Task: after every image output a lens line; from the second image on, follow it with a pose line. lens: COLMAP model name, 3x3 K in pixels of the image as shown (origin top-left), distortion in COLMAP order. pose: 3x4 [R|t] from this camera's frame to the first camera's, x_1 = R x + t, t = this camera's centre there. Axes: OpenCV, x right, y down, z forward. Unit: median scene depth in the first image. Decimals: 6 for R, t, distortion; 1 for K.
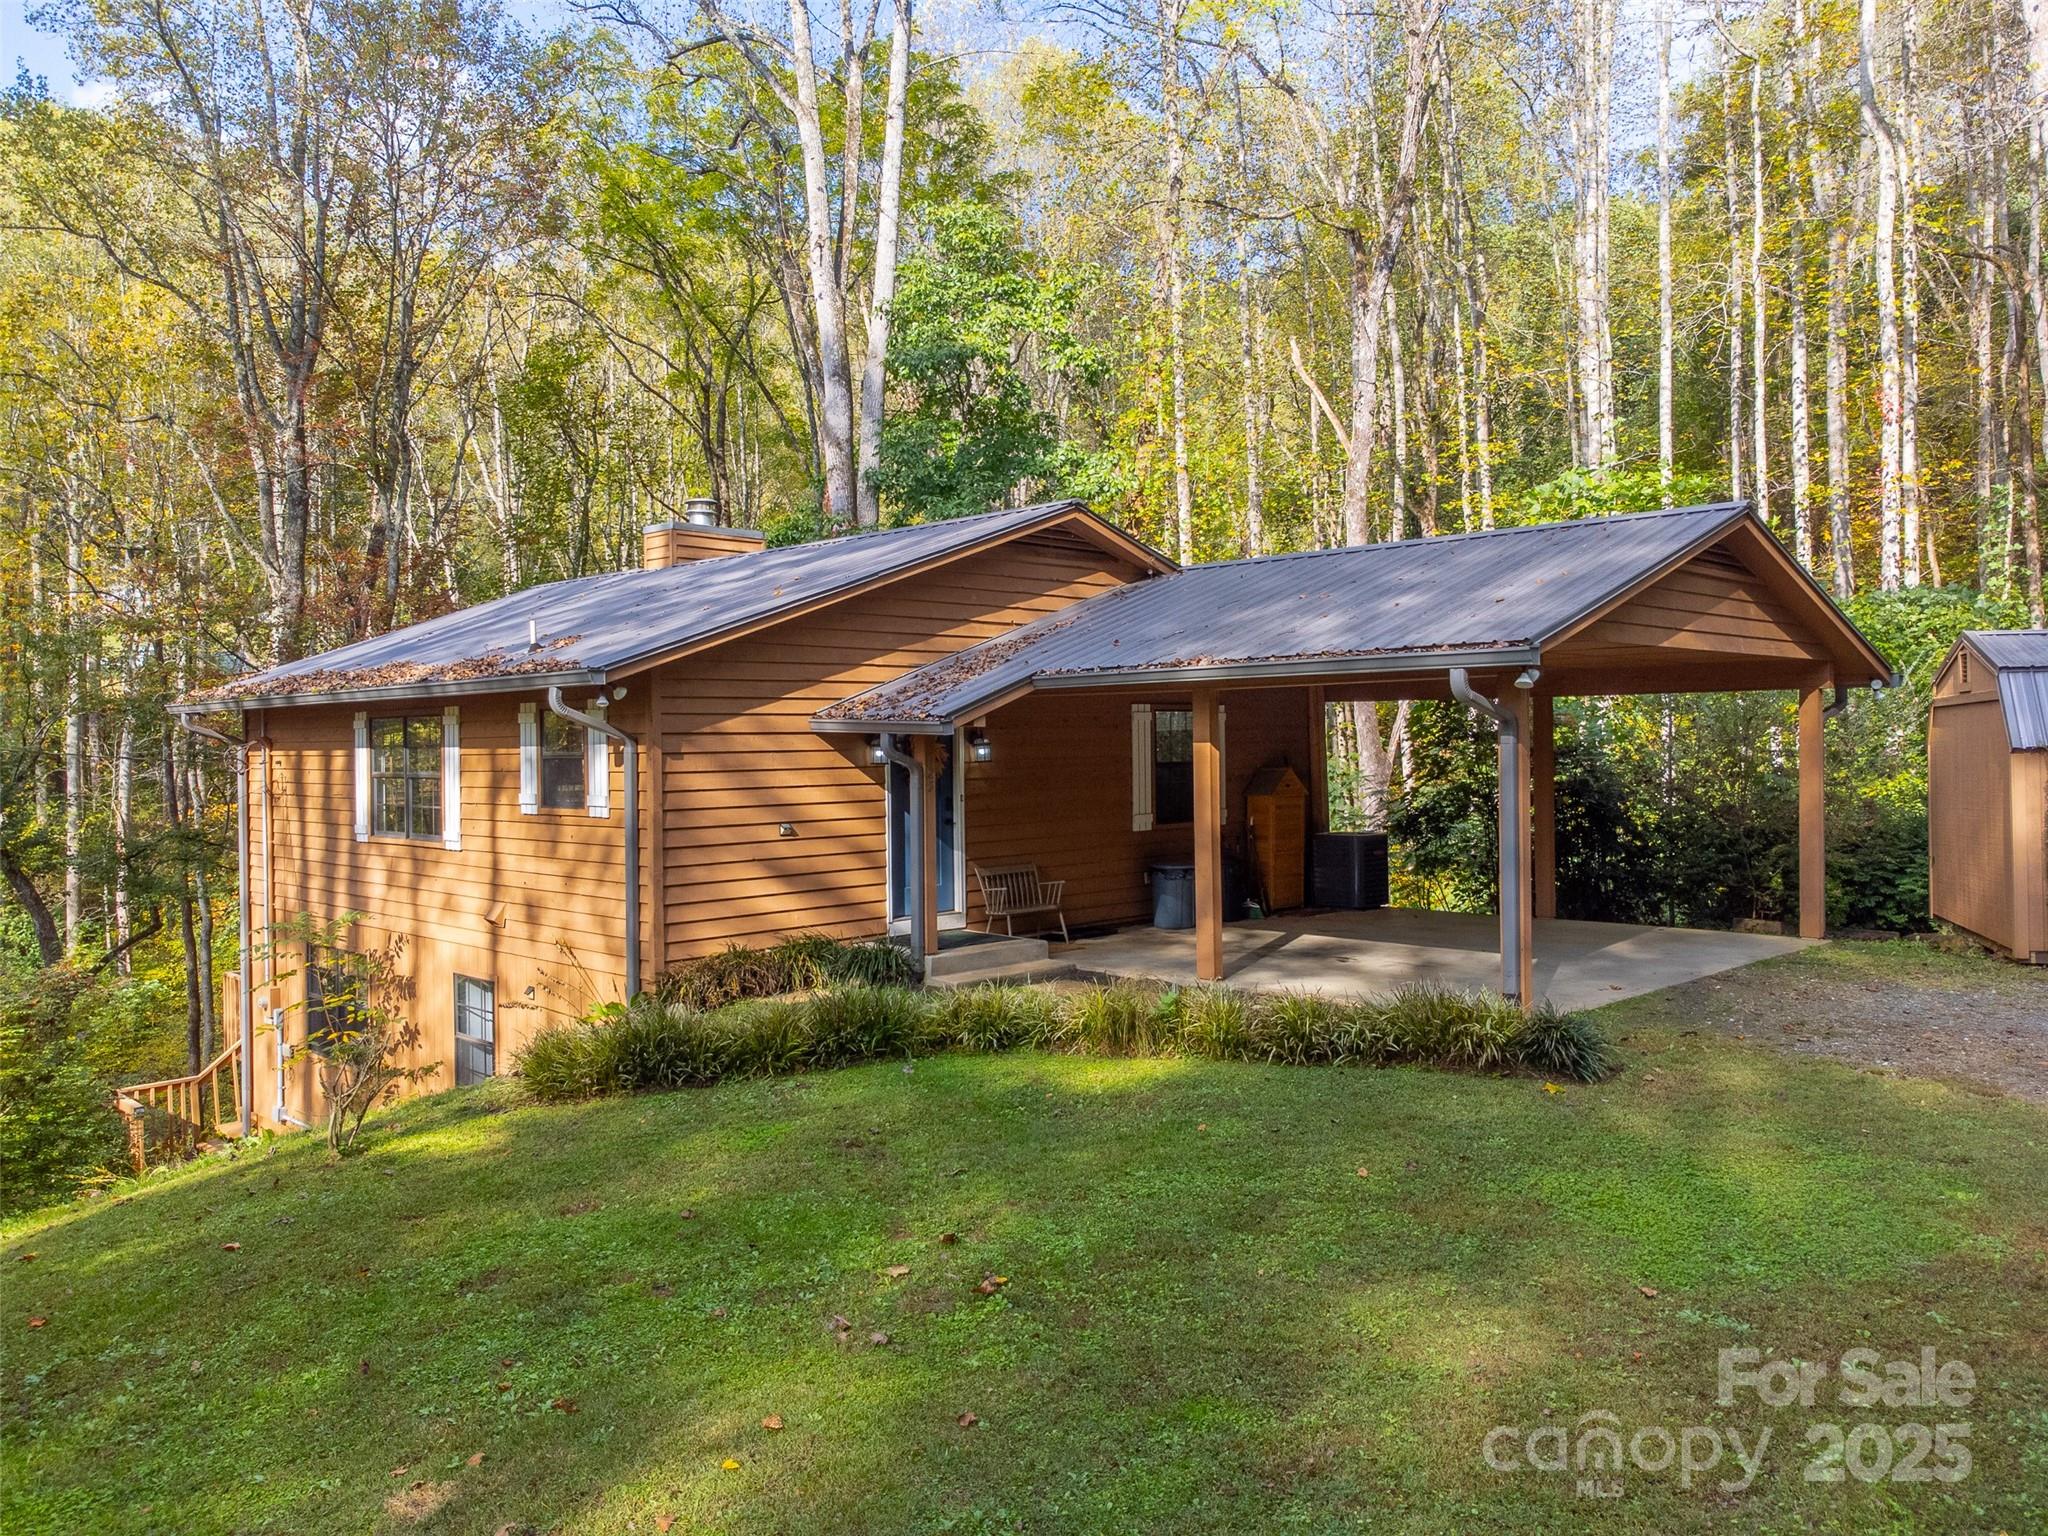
lens RADIAL K [[1462.6, 0, 1024.0], [0, 1462.6, 768.0], [0, 0, 1]] dist [0.092133, -0.105141]
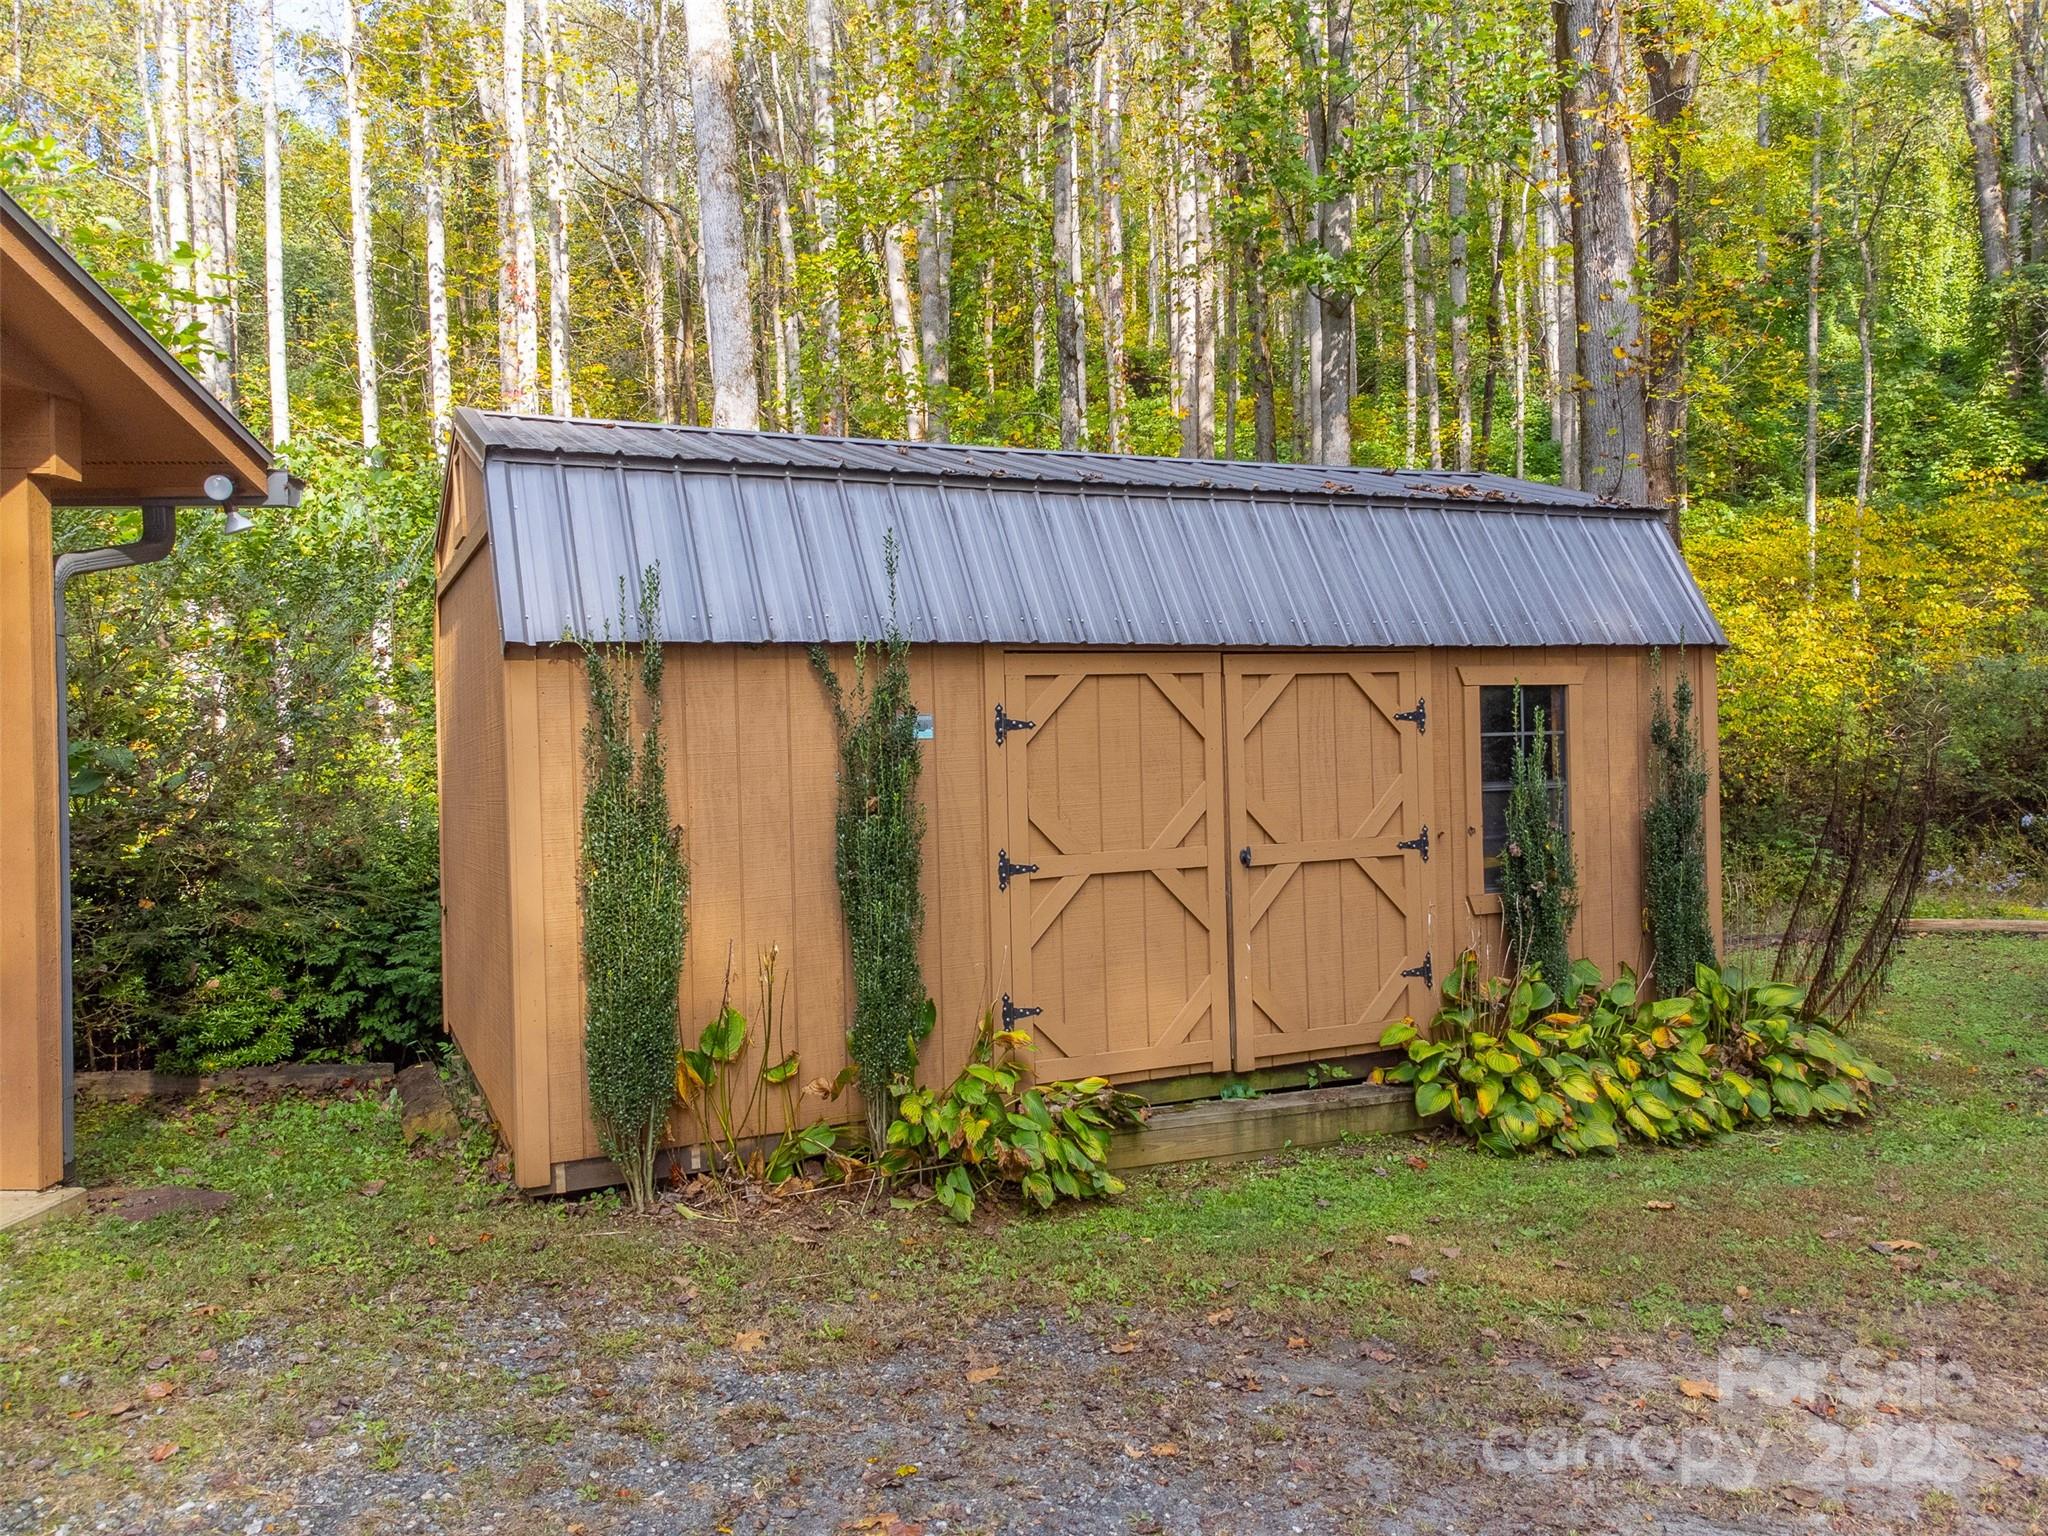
lens RADIAL K [[1462.6, 0, 1024.0], [0, 1462.6, 768.0], [0, 0, 1]] dist [0.092133, -0.105141]
pose [[0.702262, -0.005510, 0.711898, 0.409866], [0.011660, 0.999925, -0.003762, 0.018207], [-0.711823, 0.010943, 0.702273, 0.538586]]
